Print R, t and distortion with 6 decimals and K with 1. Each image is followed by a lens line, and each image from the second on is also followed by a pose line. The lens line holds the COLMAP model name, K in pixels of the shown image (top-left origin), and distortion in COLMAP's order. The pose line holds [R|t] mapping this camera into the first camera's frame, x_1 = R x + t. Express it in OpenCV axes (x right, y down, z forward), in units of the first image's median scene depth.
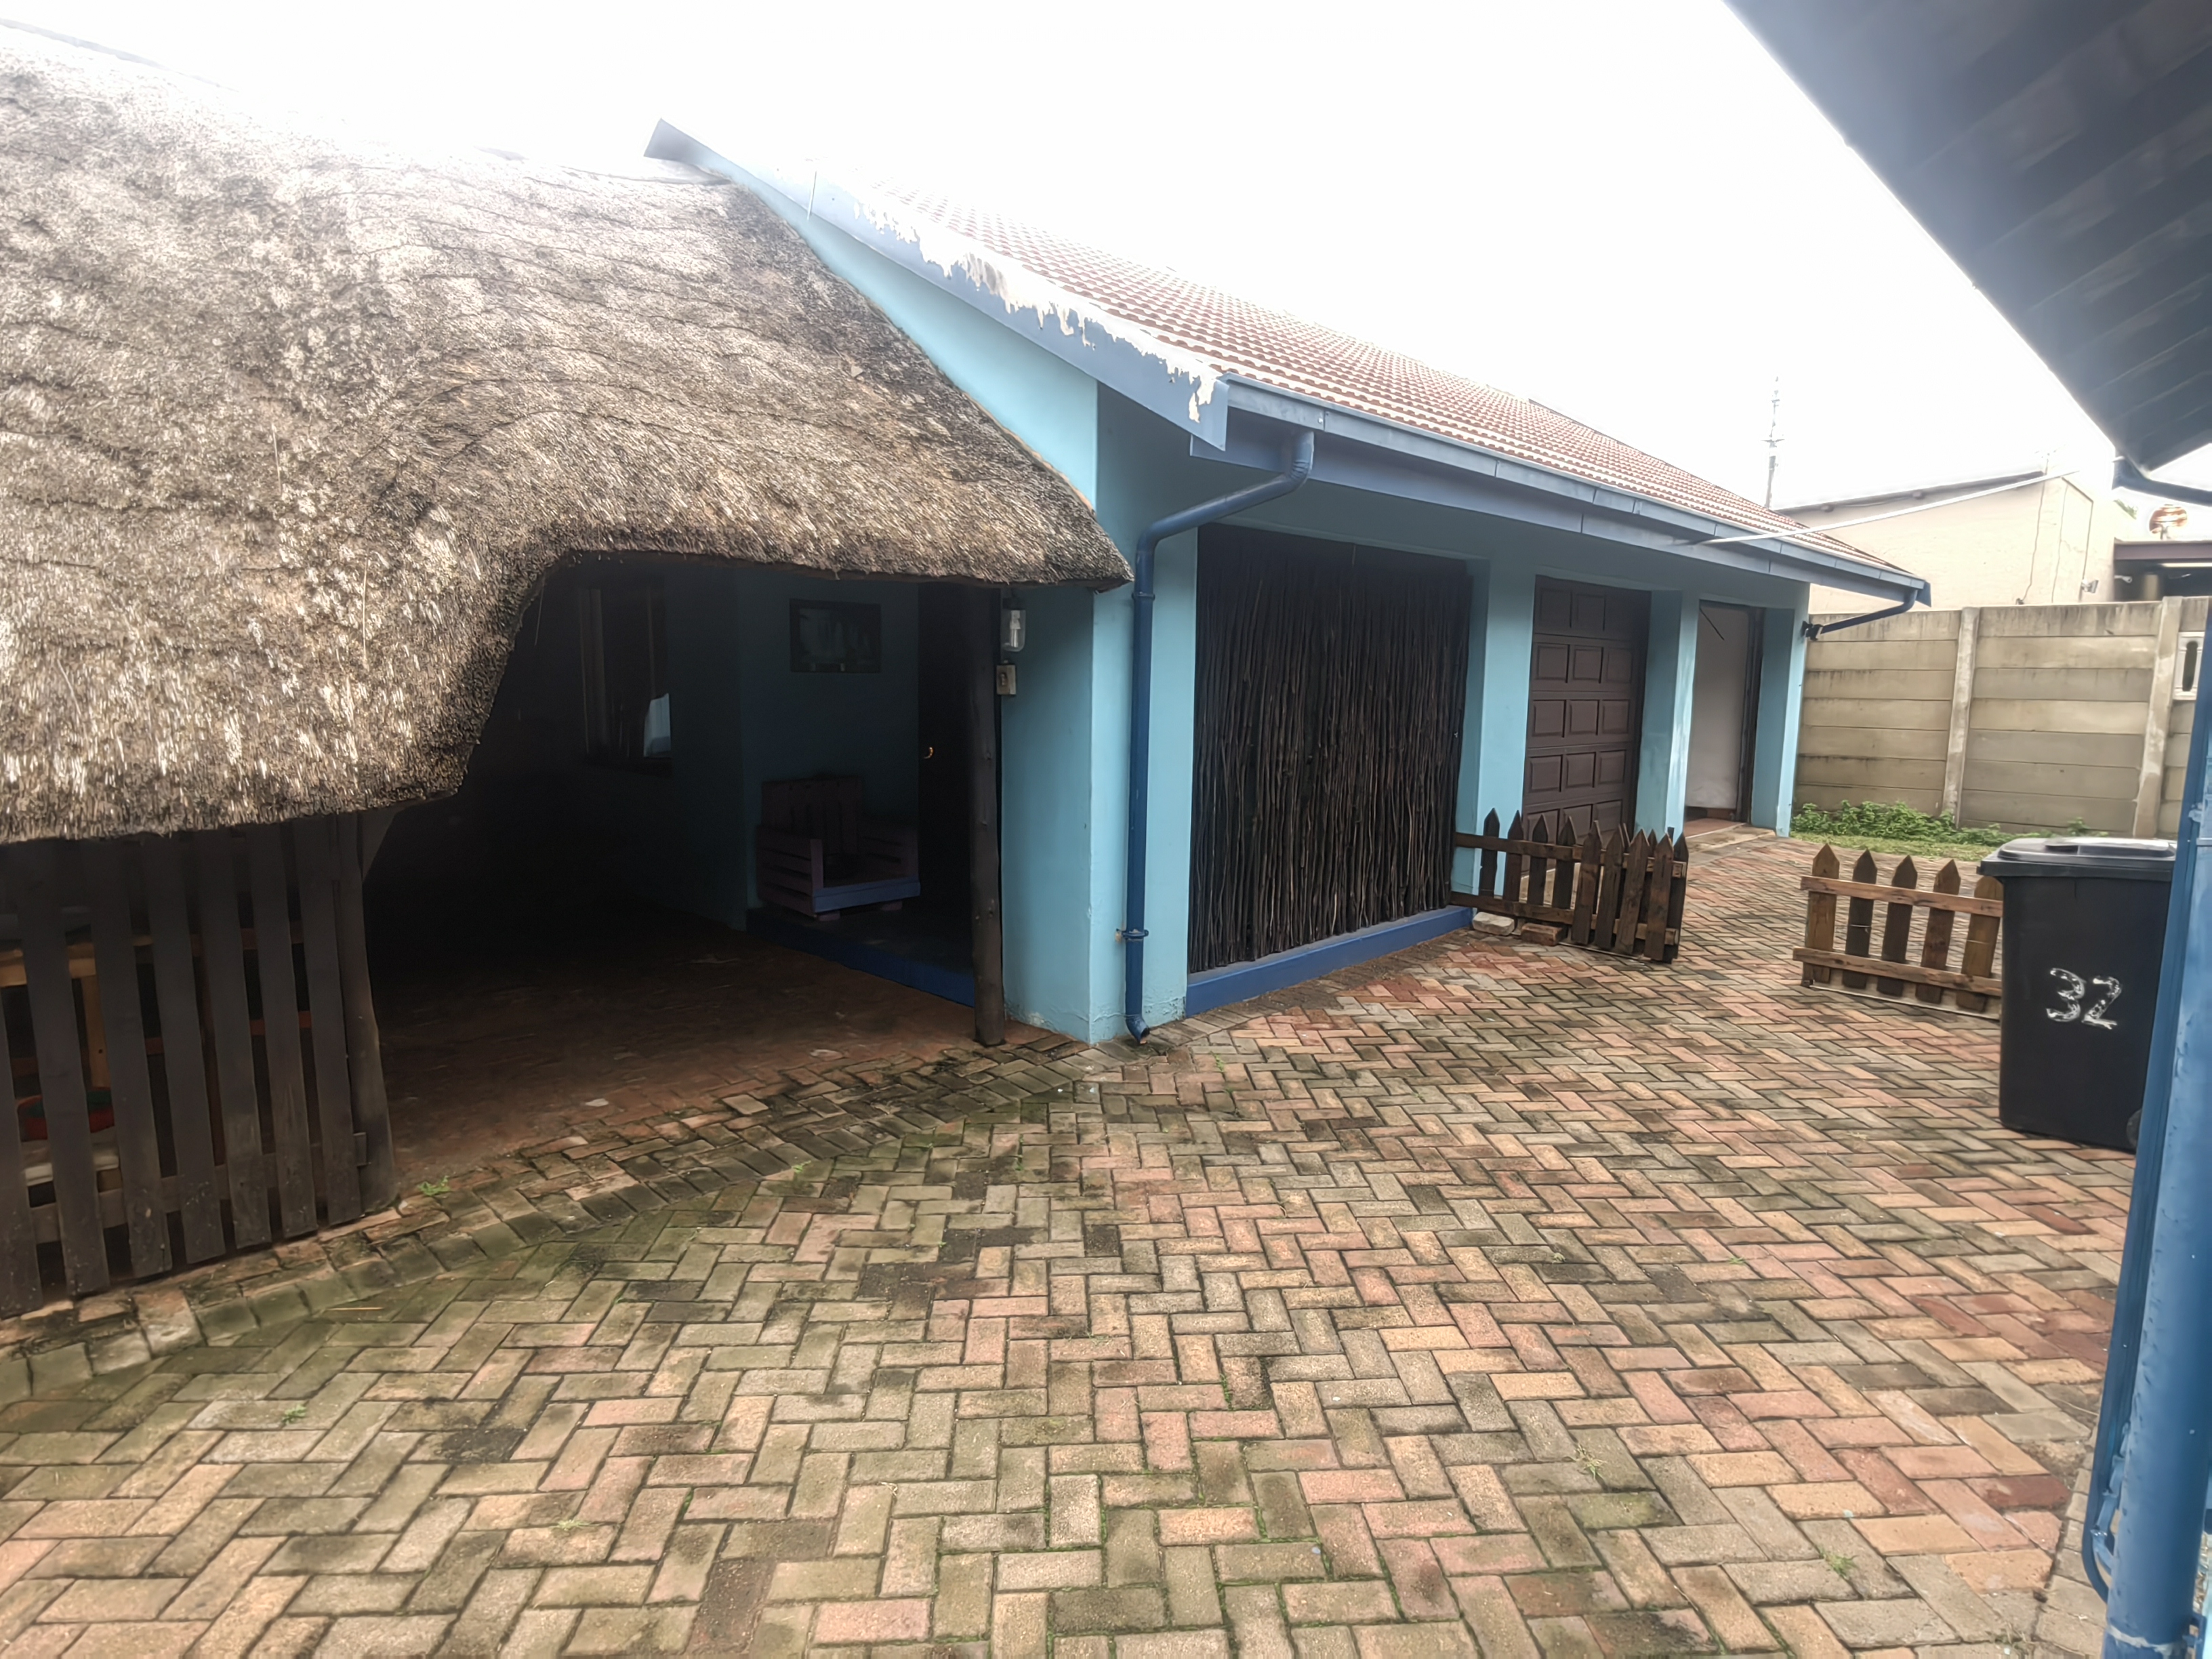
lens RADIAL K [[1187.1, 0, 1112.4], [0, 1187.1, 824.4], [0, 0, 1]] dist [0.001399, 0.001564]
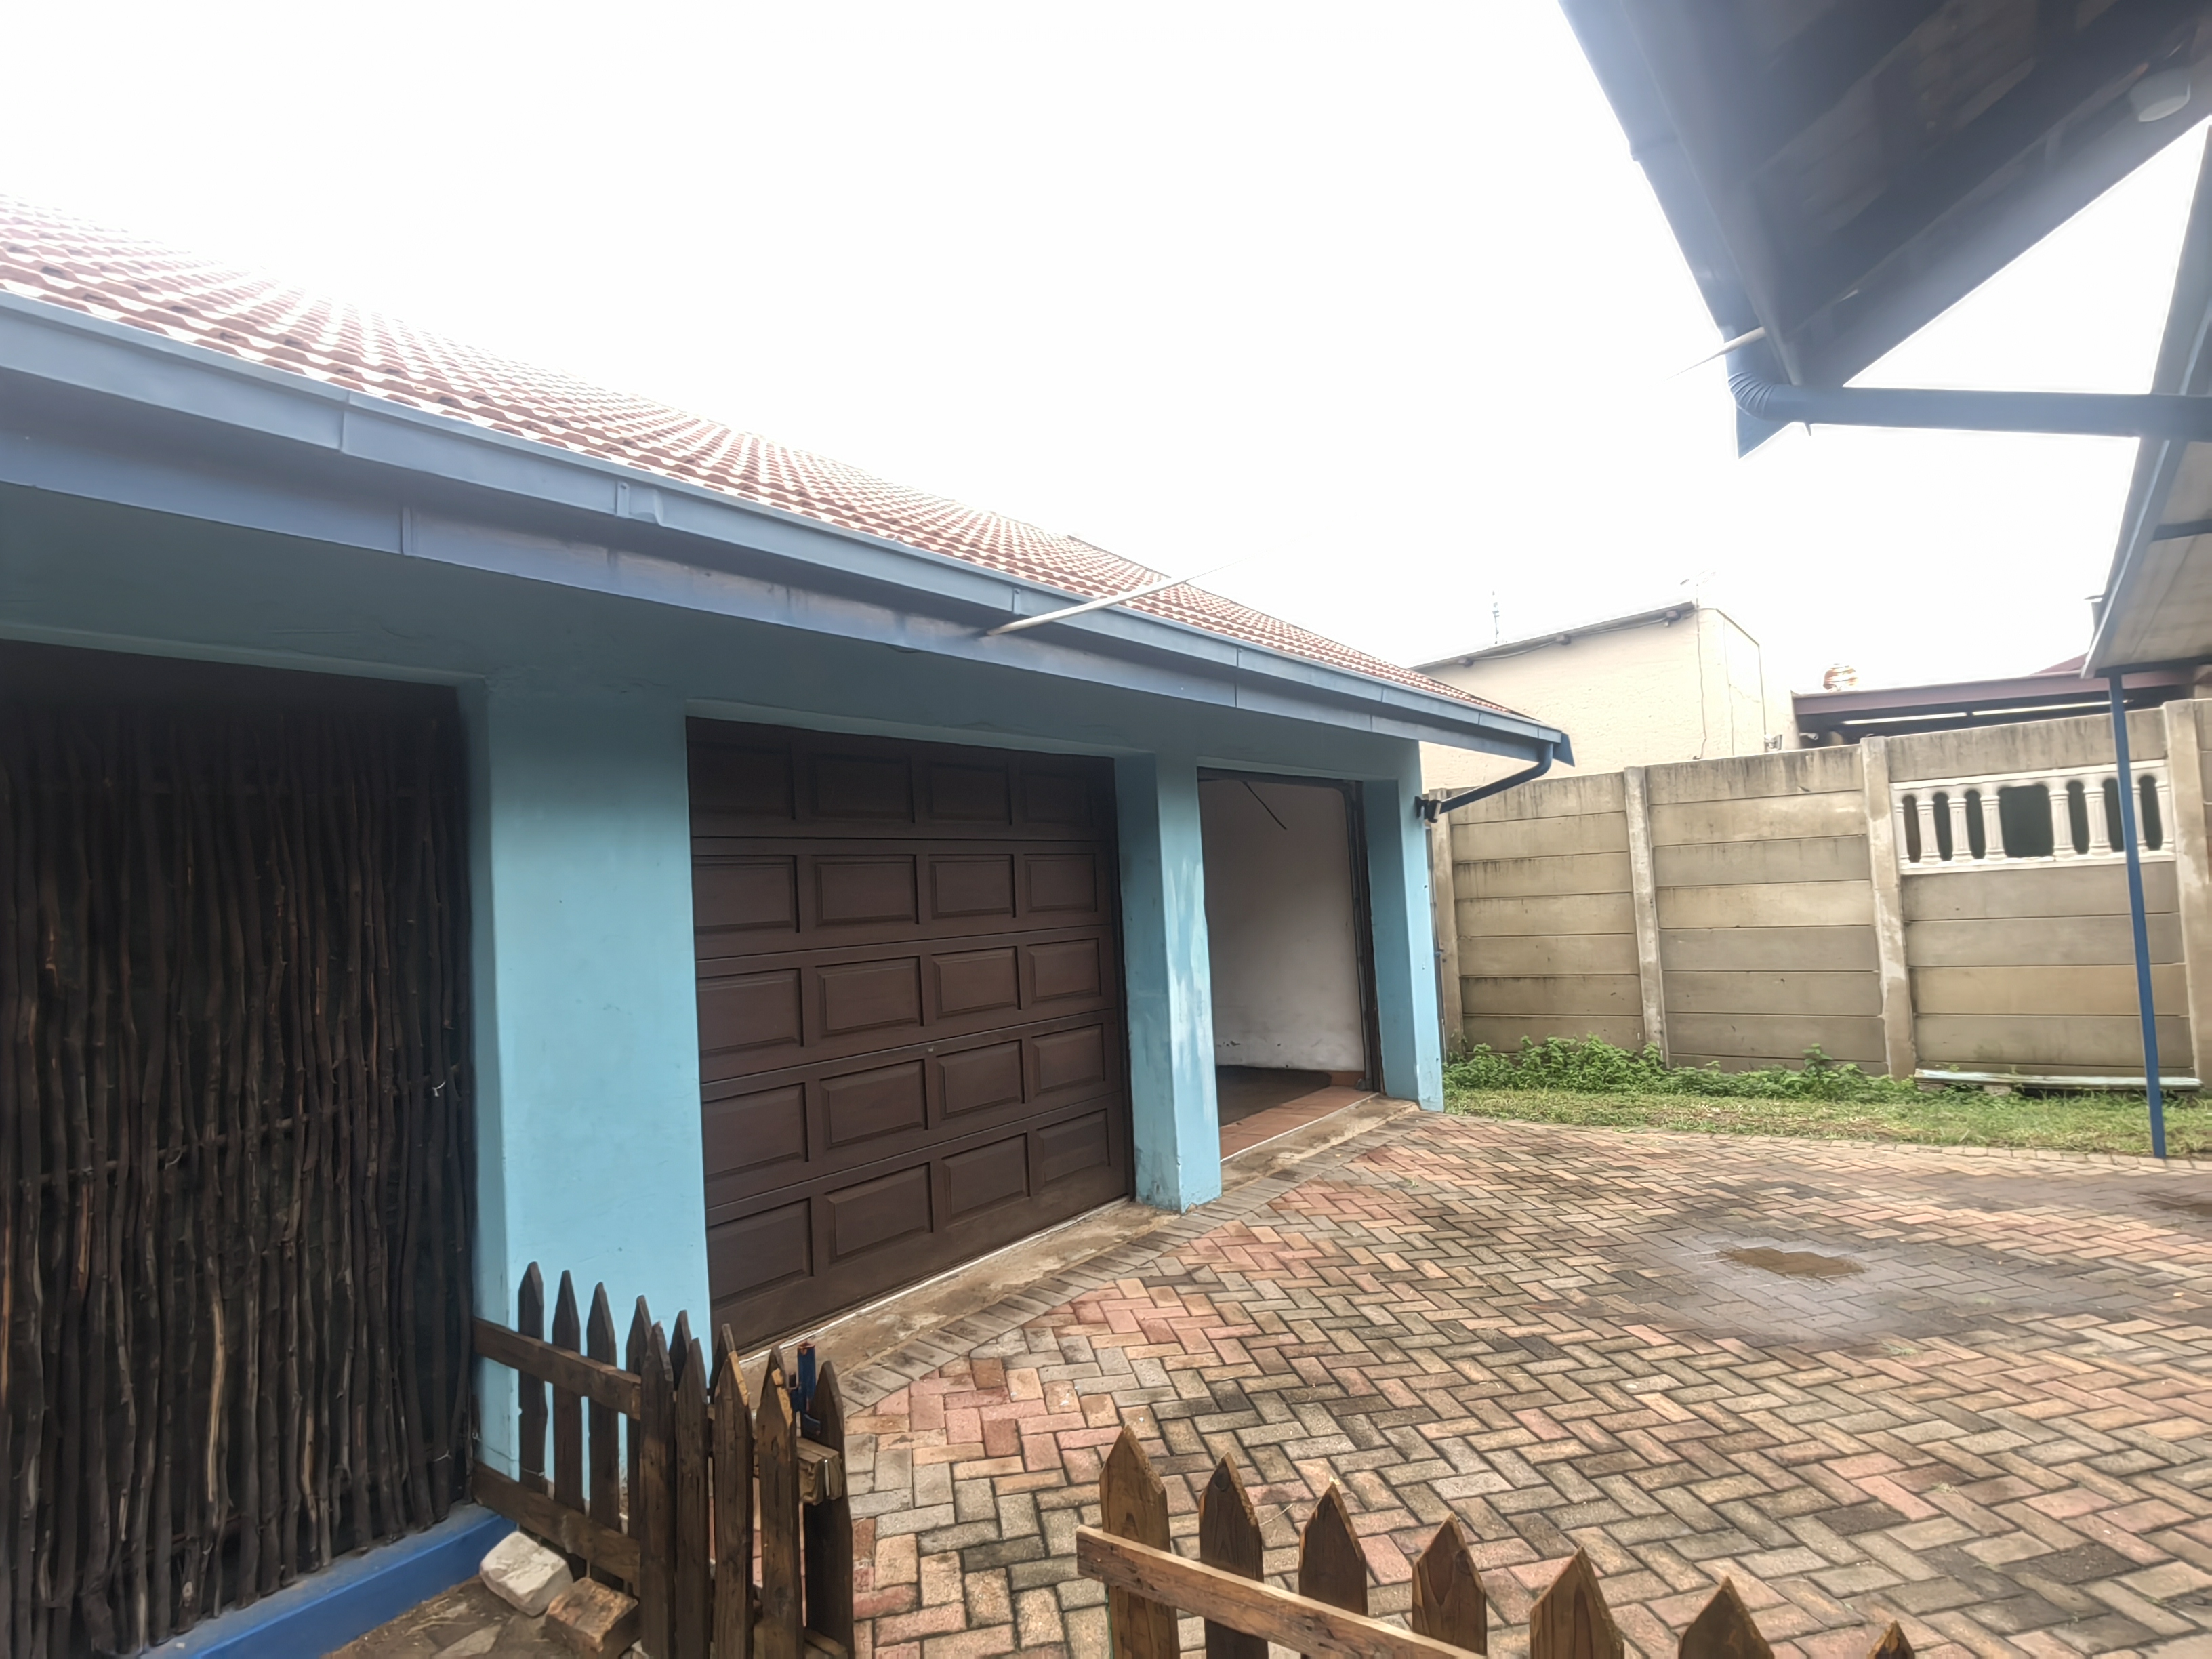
lens RADIAL K [[1187.1, 0, 1112.4], [0, 1187.1, 824.4], [0, 0, 1]] dist [0.001399, 0.001564]
pose [[0.985763, -0.056138, 0.158493, 0.291399], [0.083933, 0.981068, -0.174533, -0.046788], [-0.145695, 0.185351, 0.971812, 0.344678]]
